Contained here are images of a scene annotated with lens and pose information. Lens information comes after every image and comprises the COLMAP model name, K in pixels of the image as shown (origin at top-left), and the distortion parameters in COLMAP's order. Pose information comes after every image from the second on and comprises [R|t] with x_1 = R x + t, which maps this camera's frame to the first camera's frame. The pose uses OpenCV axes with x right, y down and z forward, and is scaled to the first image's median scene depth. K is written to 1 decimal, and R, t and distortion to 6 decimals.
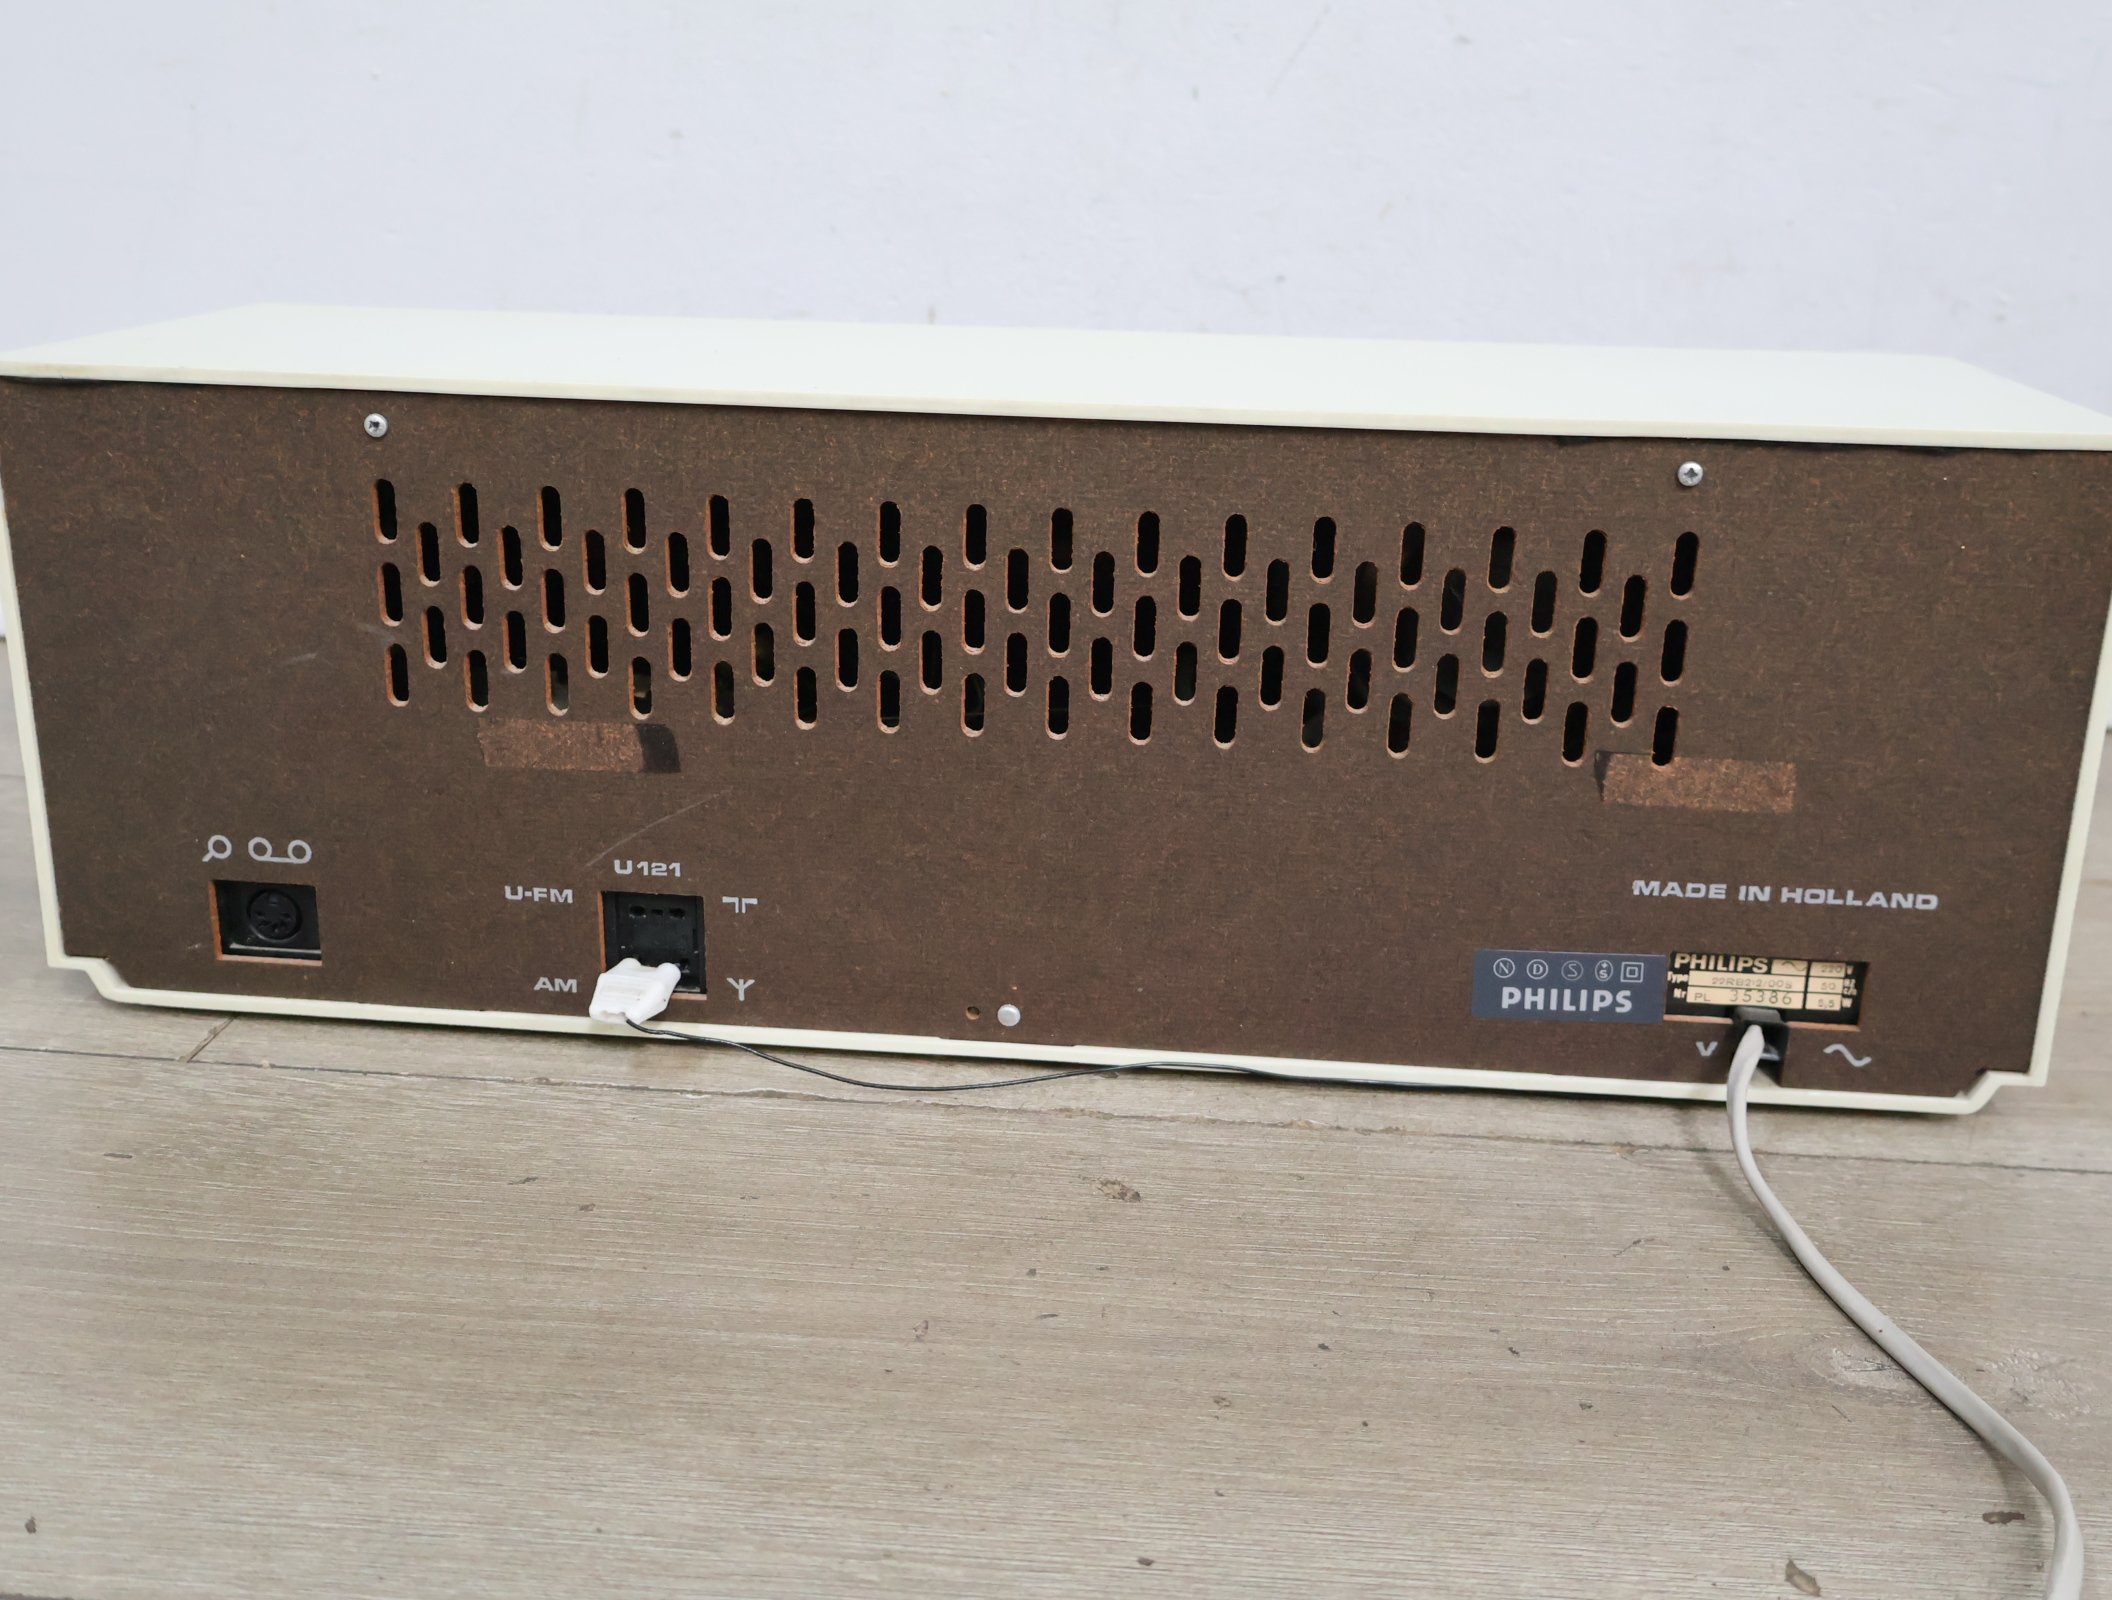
lens RADIAL K [[2222.0, 0, 1050.7], [0, 2222.0, 816.5], [0, 0, 1]] dist [0.018556, 0.000000]
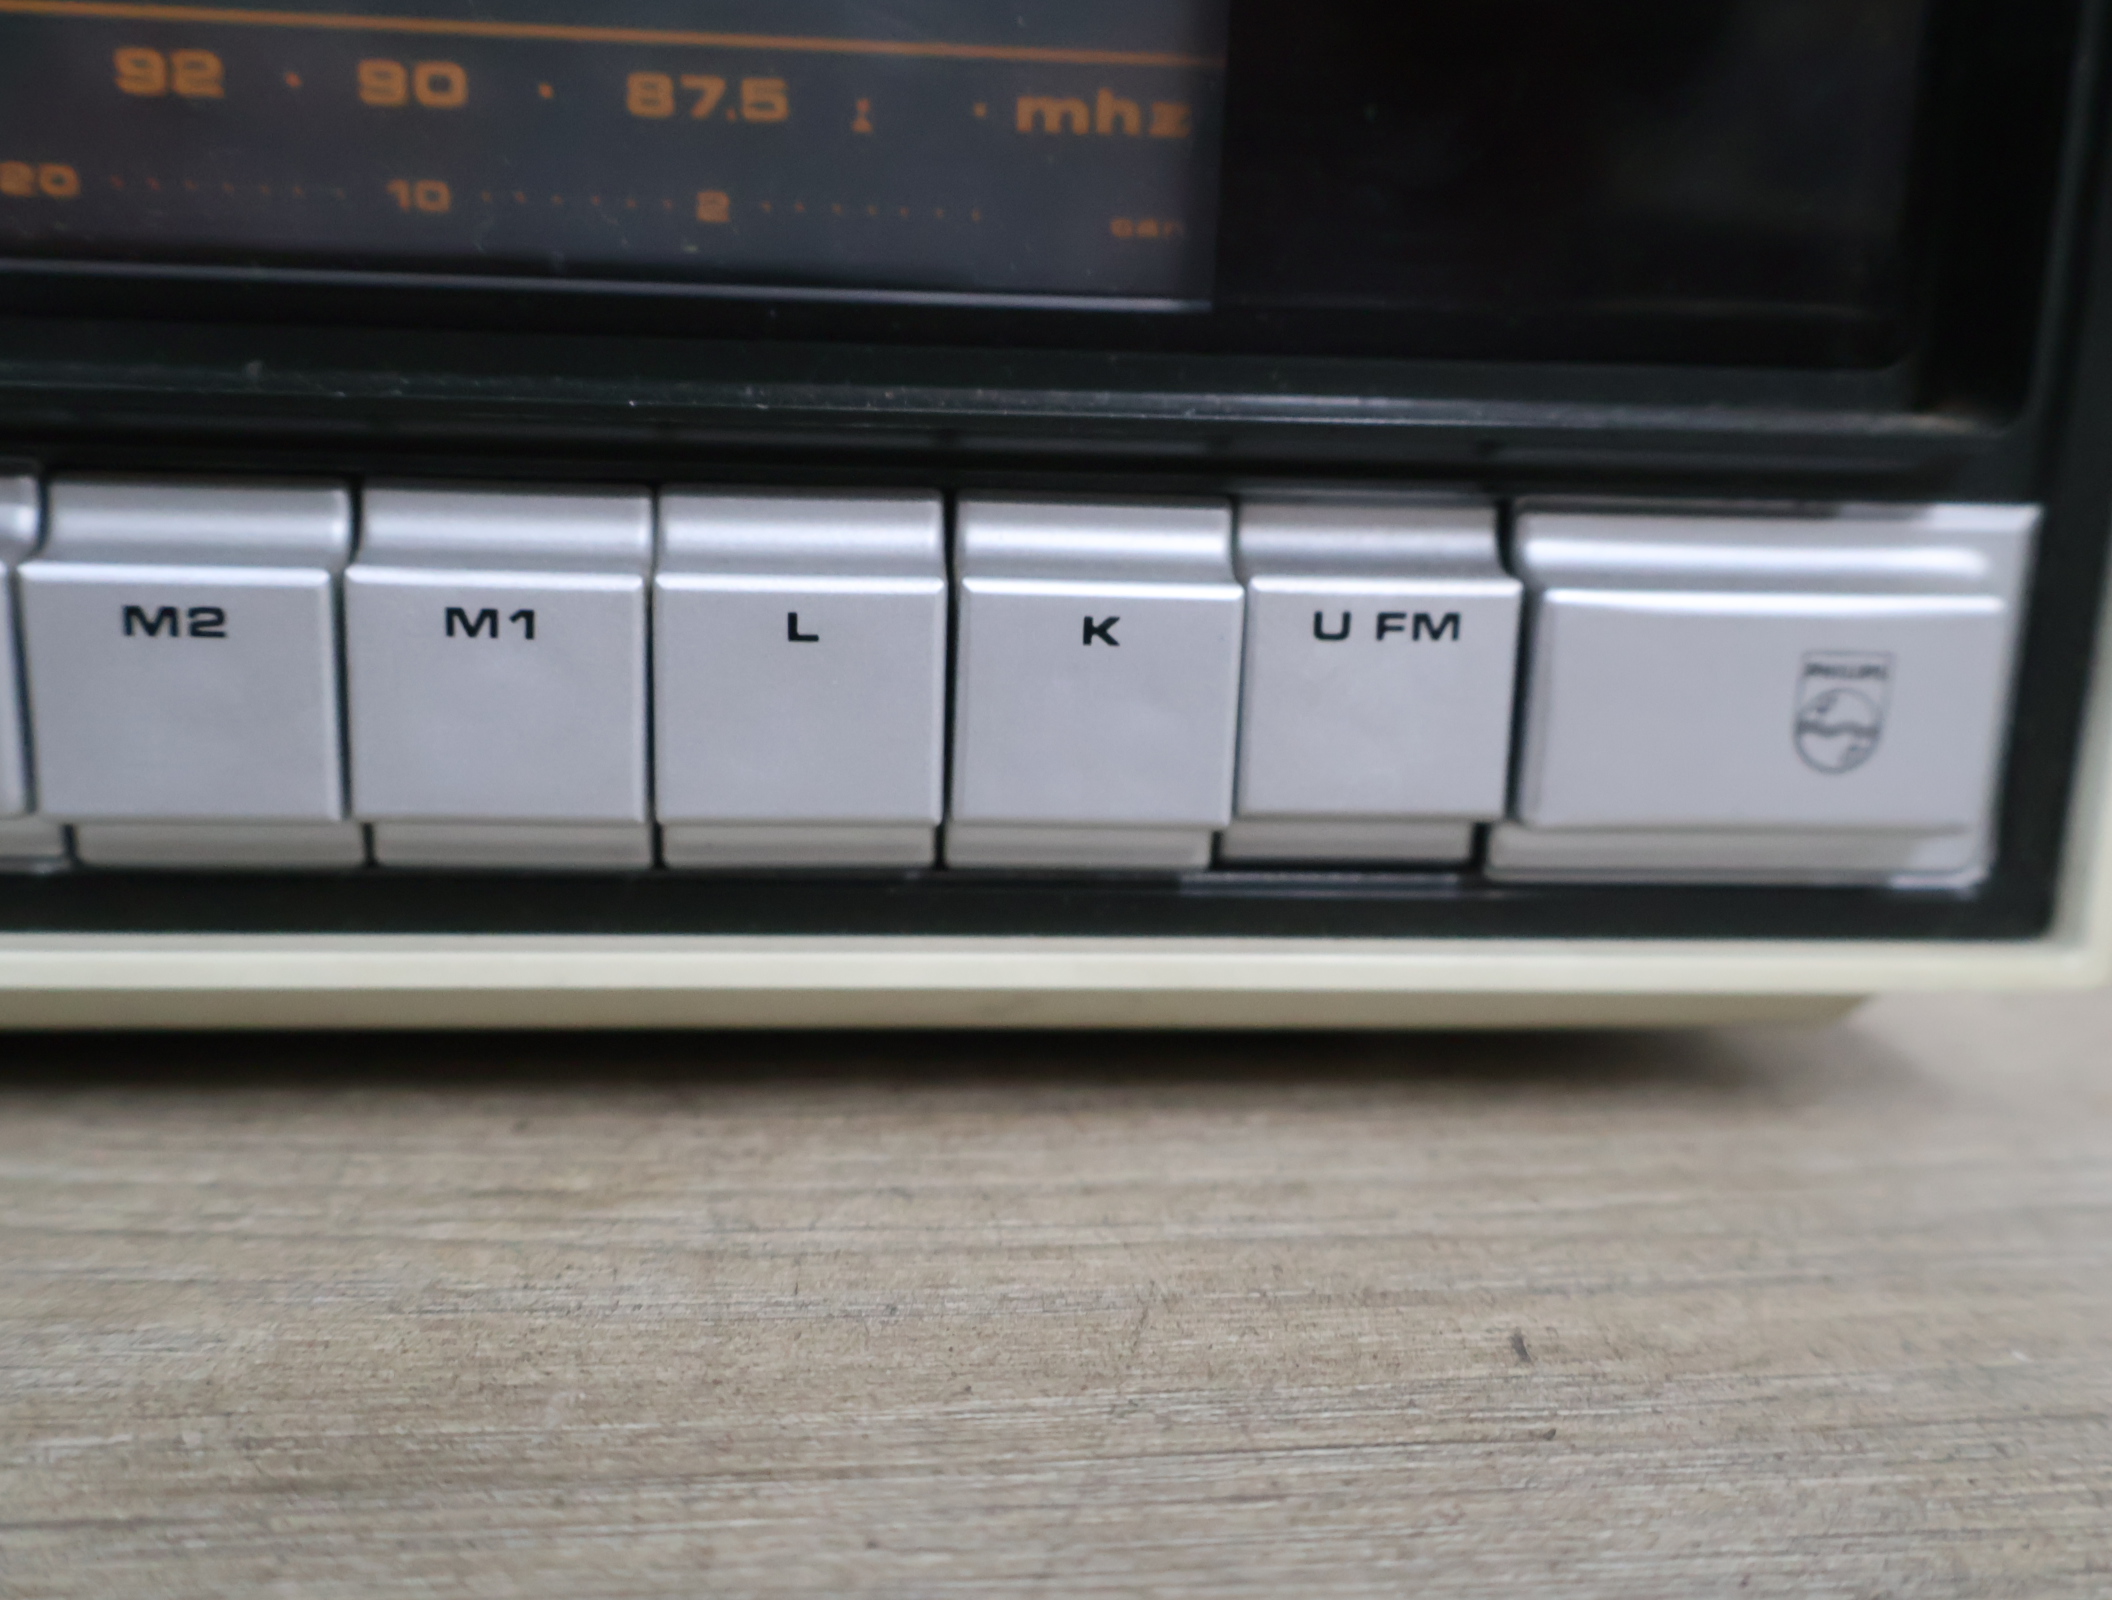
lens RADIAL K [[2222.0, 0, 1060.4], [0, 2222.0, 780.3], [0, 0, 1]] dist [0.018556, 0.000000]
pose [[0.985243, -0.020824, 0.169892, 0.433350], [0.041547, 0.991982, -0.119352, 0.063957], [-0.166045, 0.124649, 0.978208, 0.889066]]
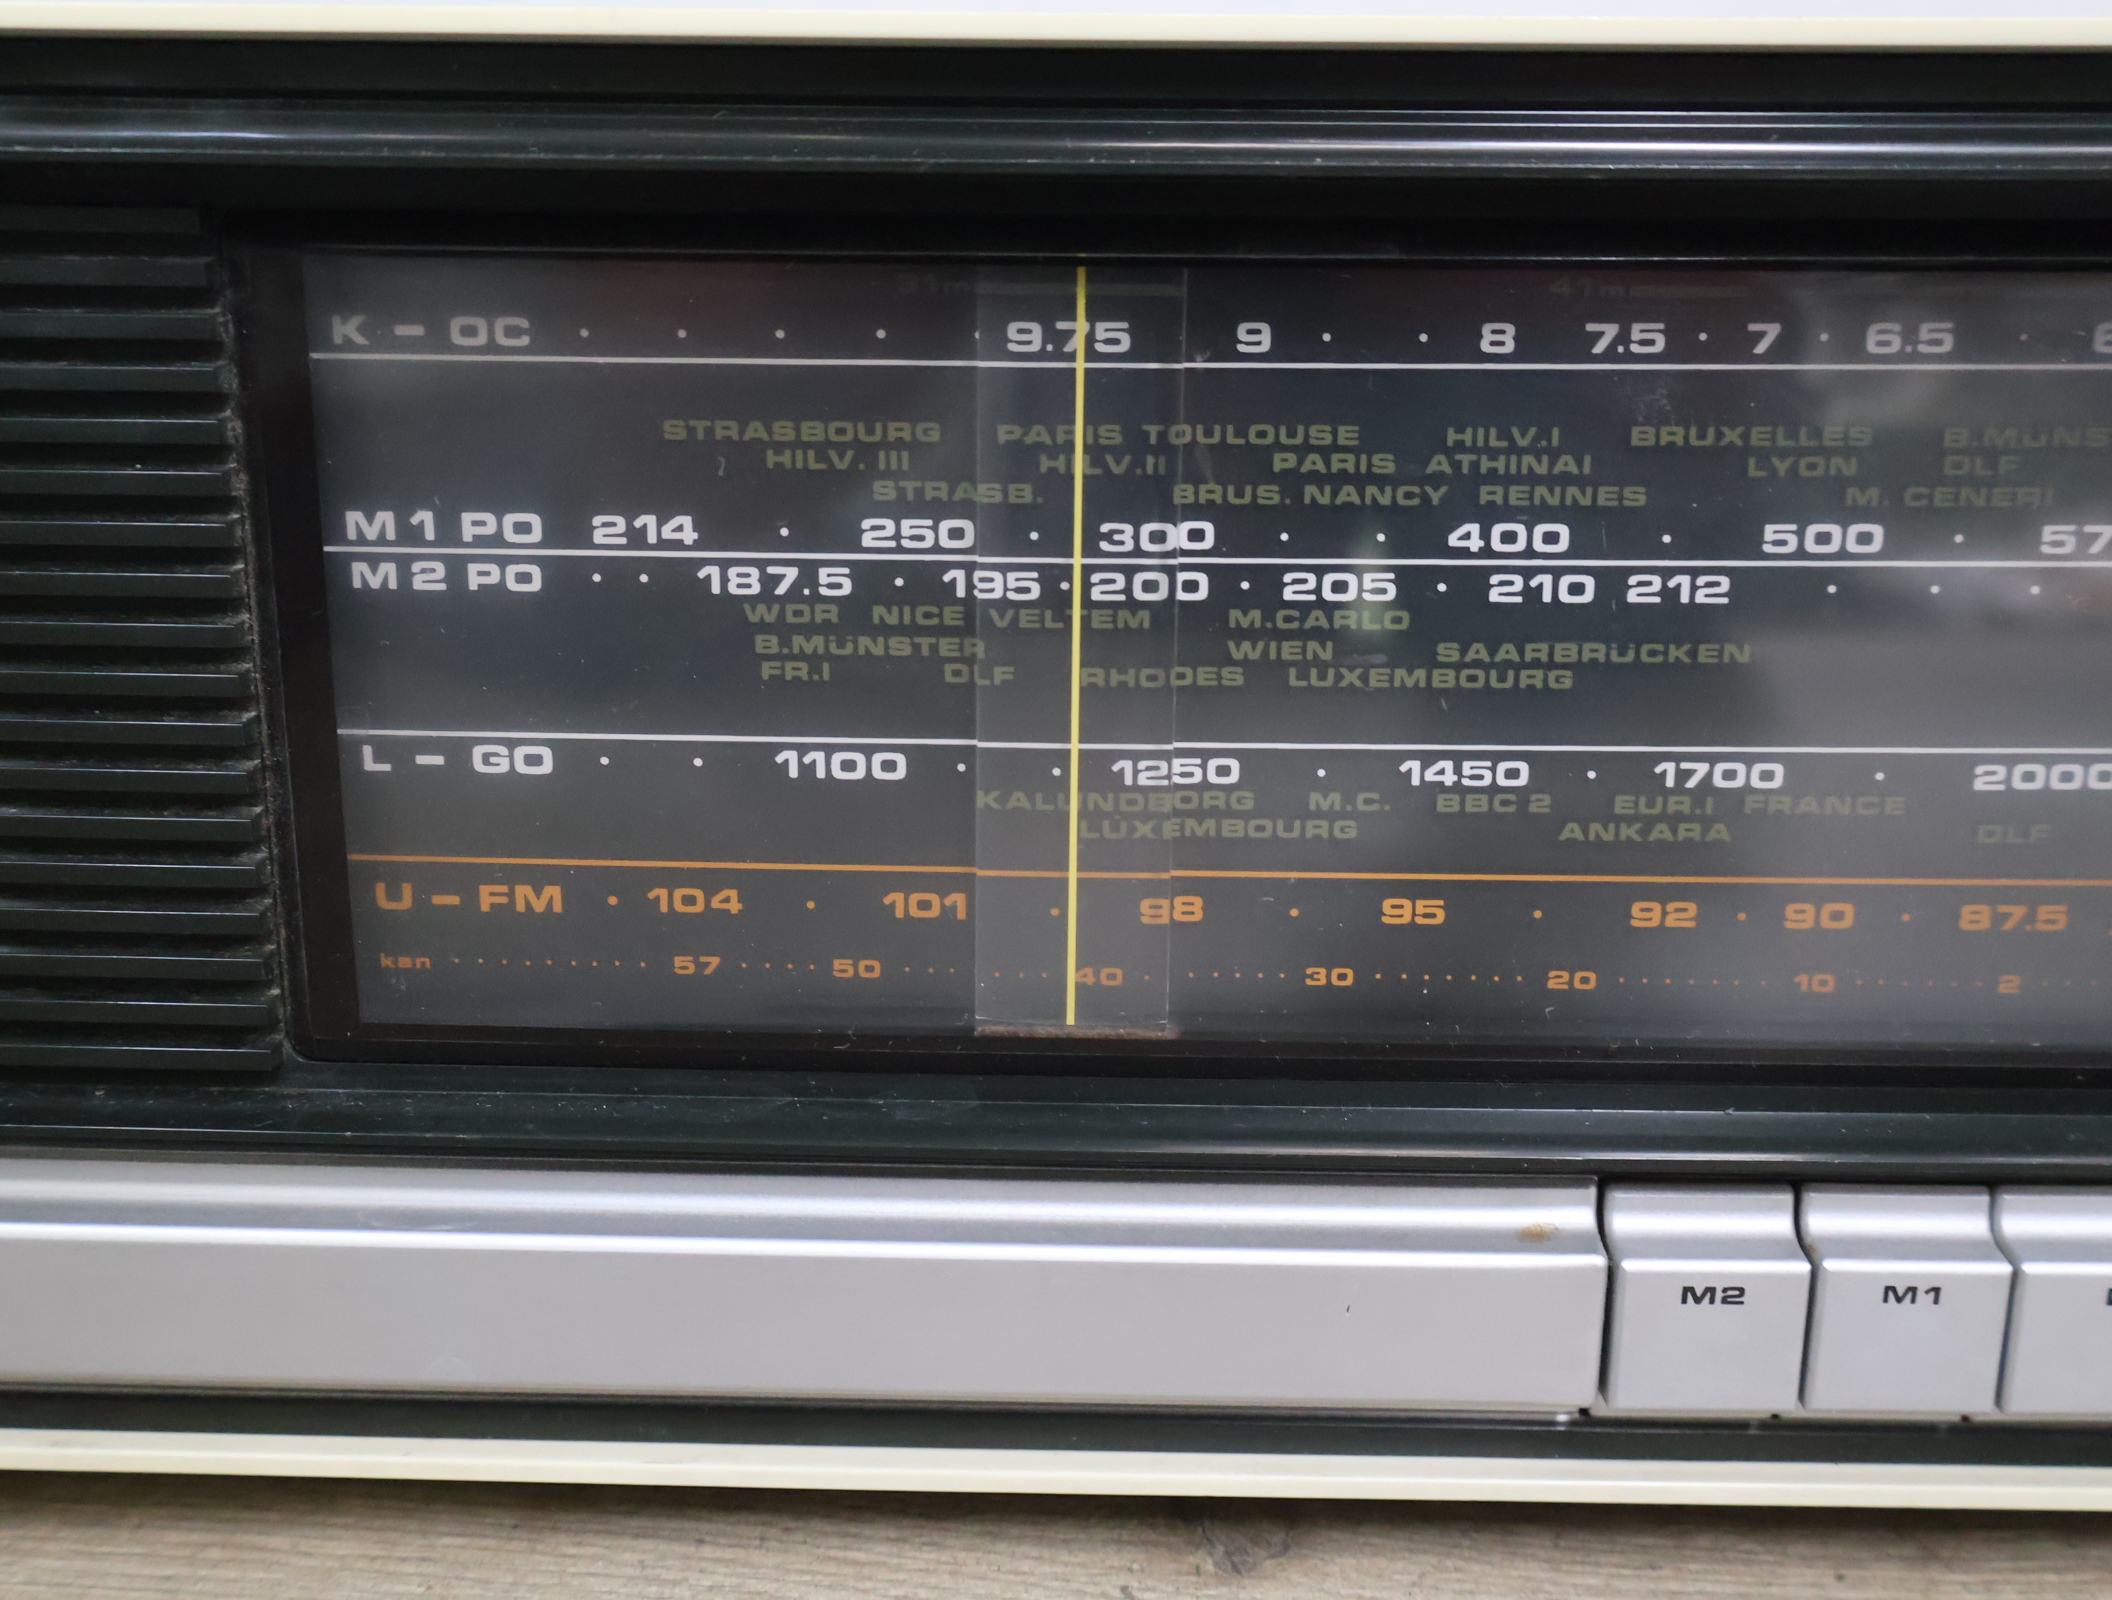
lens RADIAL K [[2222.0, 0, 1041.5], [0, 2222.0, 793.2], [0, 0, 1]] dist [0.018556, 0.000000]
pose [[0.998422, -0.023235, 0.051127, 0.222299], [0.028374, 0.994357, -0.102218, -0.049579], [-0.048464, 0.103507, 0.993447, 0.740523]]
